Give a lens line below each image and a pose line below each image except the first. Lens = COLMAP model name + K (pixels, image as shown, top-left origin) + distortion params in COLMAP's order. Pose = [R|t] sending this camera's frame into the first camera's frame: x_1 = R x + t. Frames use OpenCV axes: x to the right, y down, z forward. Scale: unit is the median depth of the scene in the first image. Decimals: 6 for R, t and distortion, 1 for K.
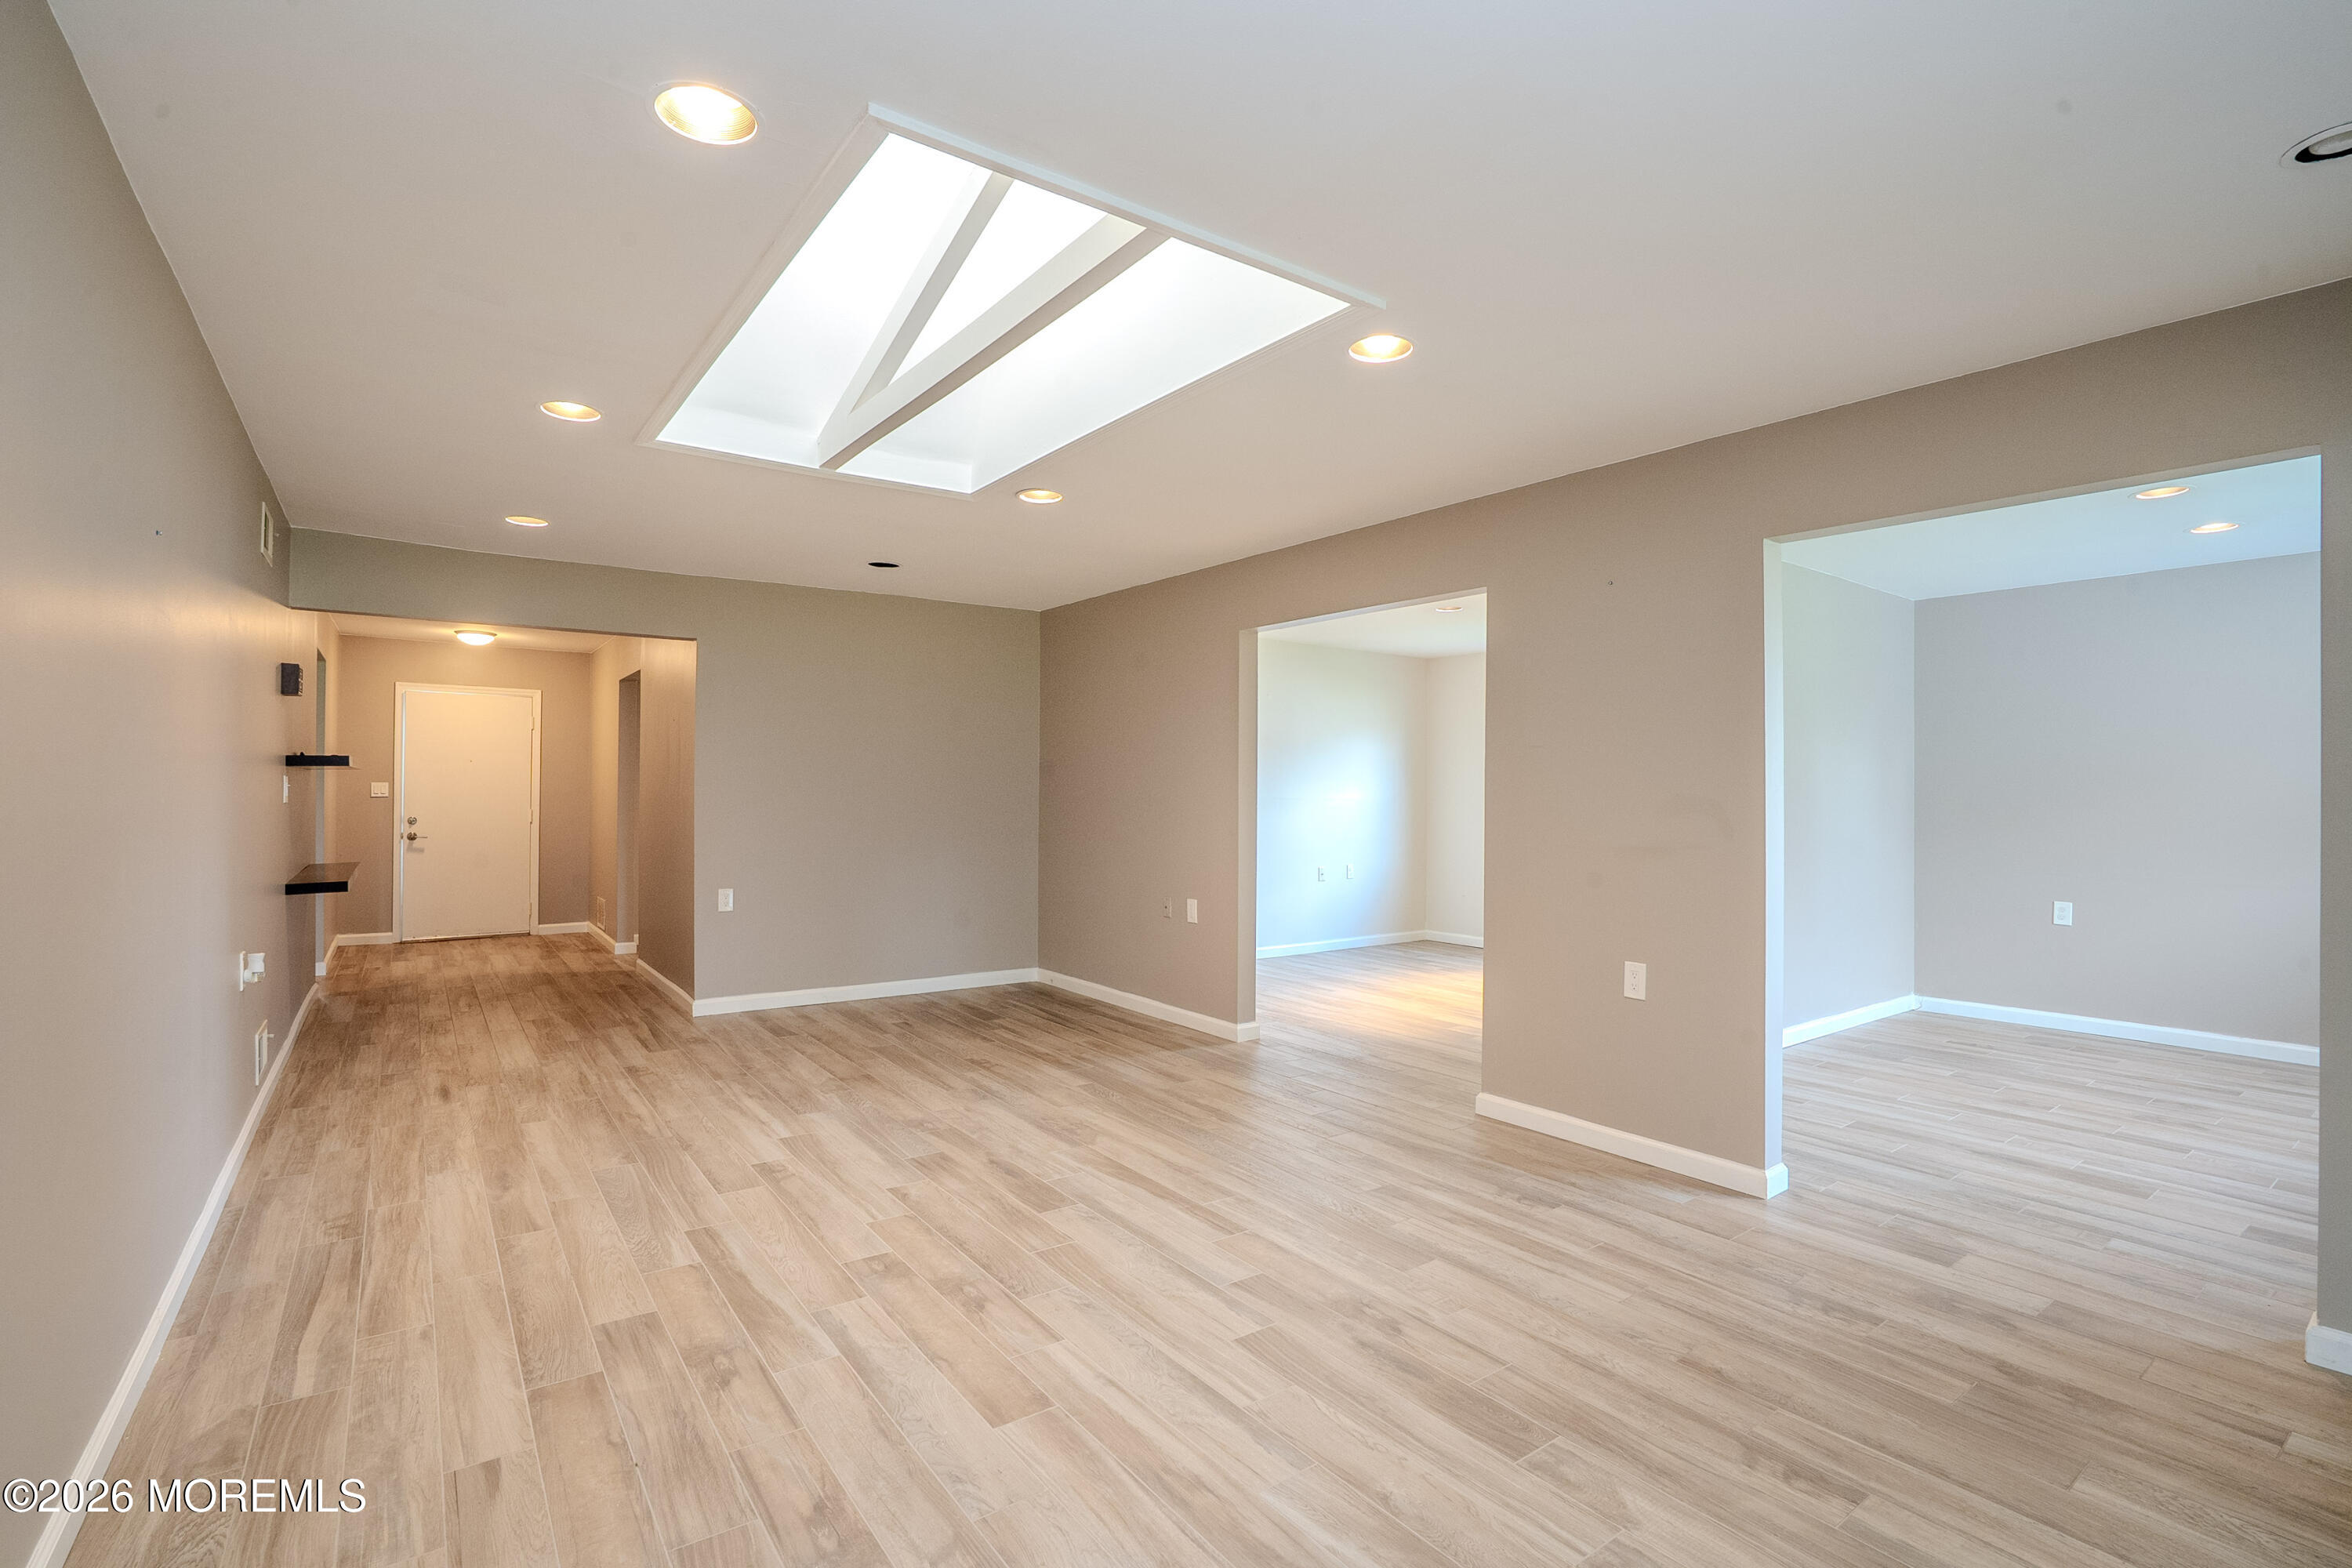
lens RADIAL K [[1076.2, 0, 1167.8], [0, 1076.2, 781.8], [0, 0, 1]] dist [-0.051146, 0.016673]
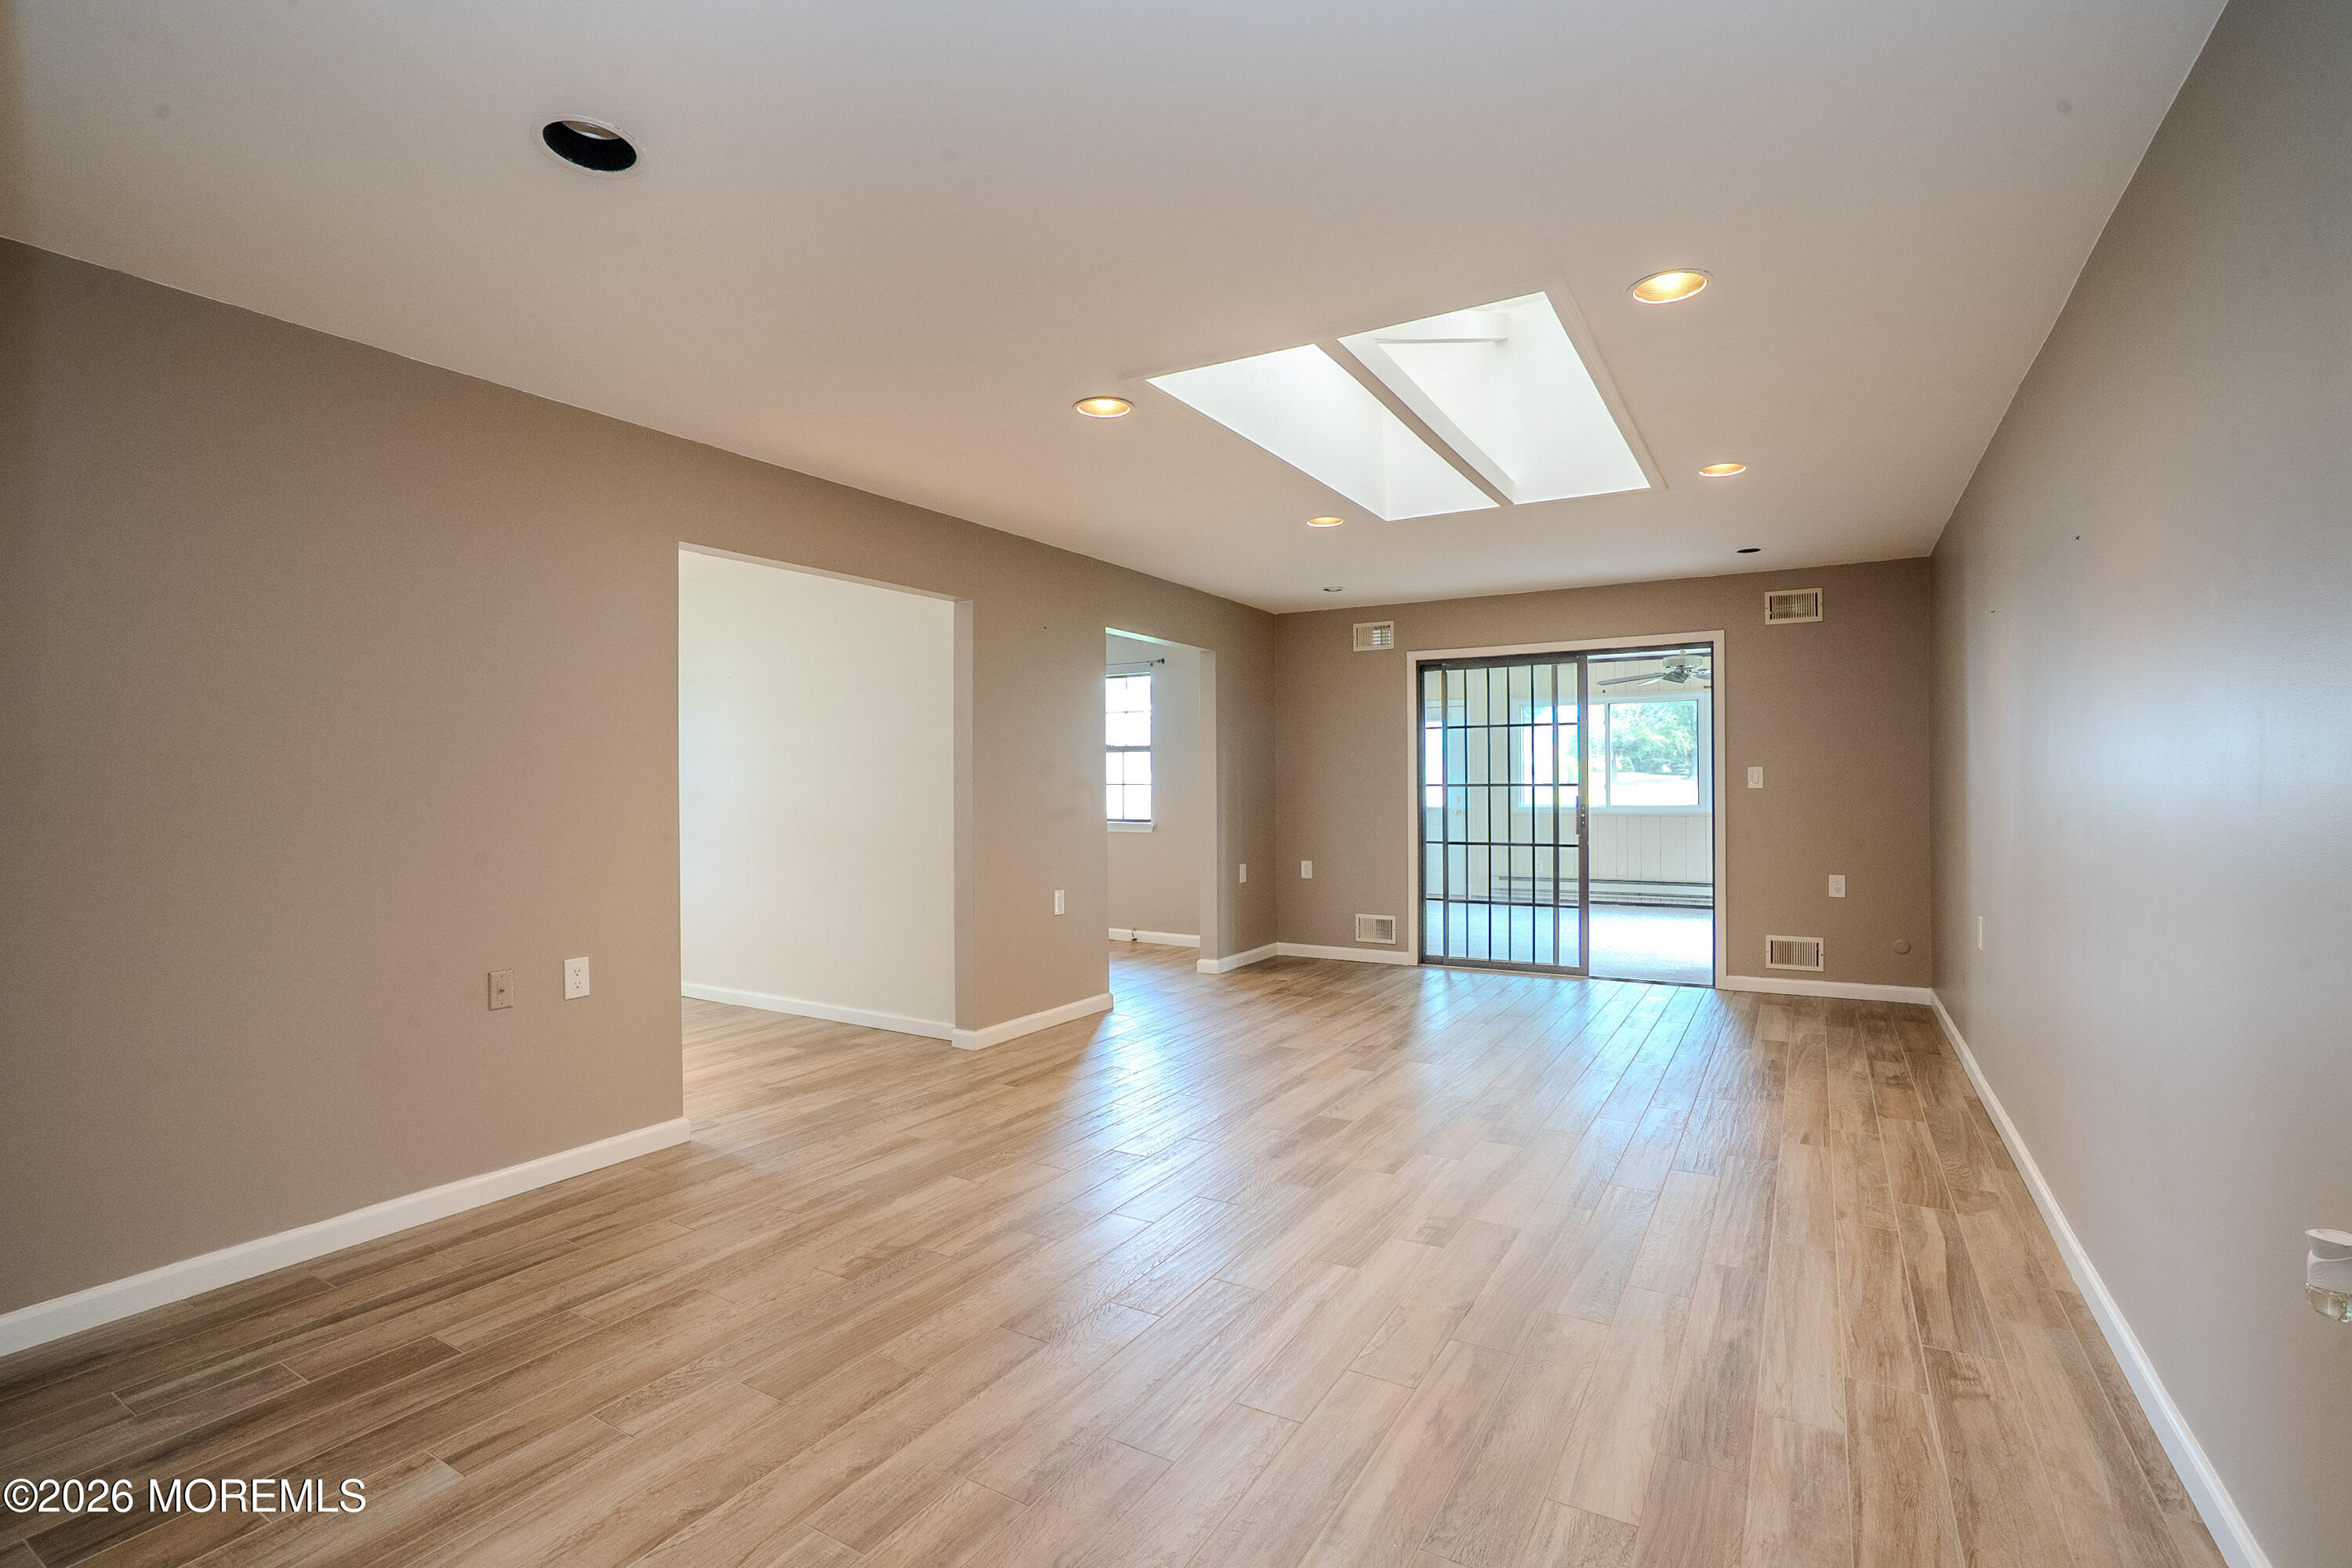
lens RADIAL K [[1076.2, 0, 1162.1], [0, 1076.2, 786.1], [0, 0, 1]] dist [-0.051146, 0.016673]
pose [[-0.386810, -0.010026, 0.922105, -1.122867], [-0.006662, 0.999945, 0.008077, 0.011809], [-0.922135, -0.003019, -0.386855, 1.621244]]
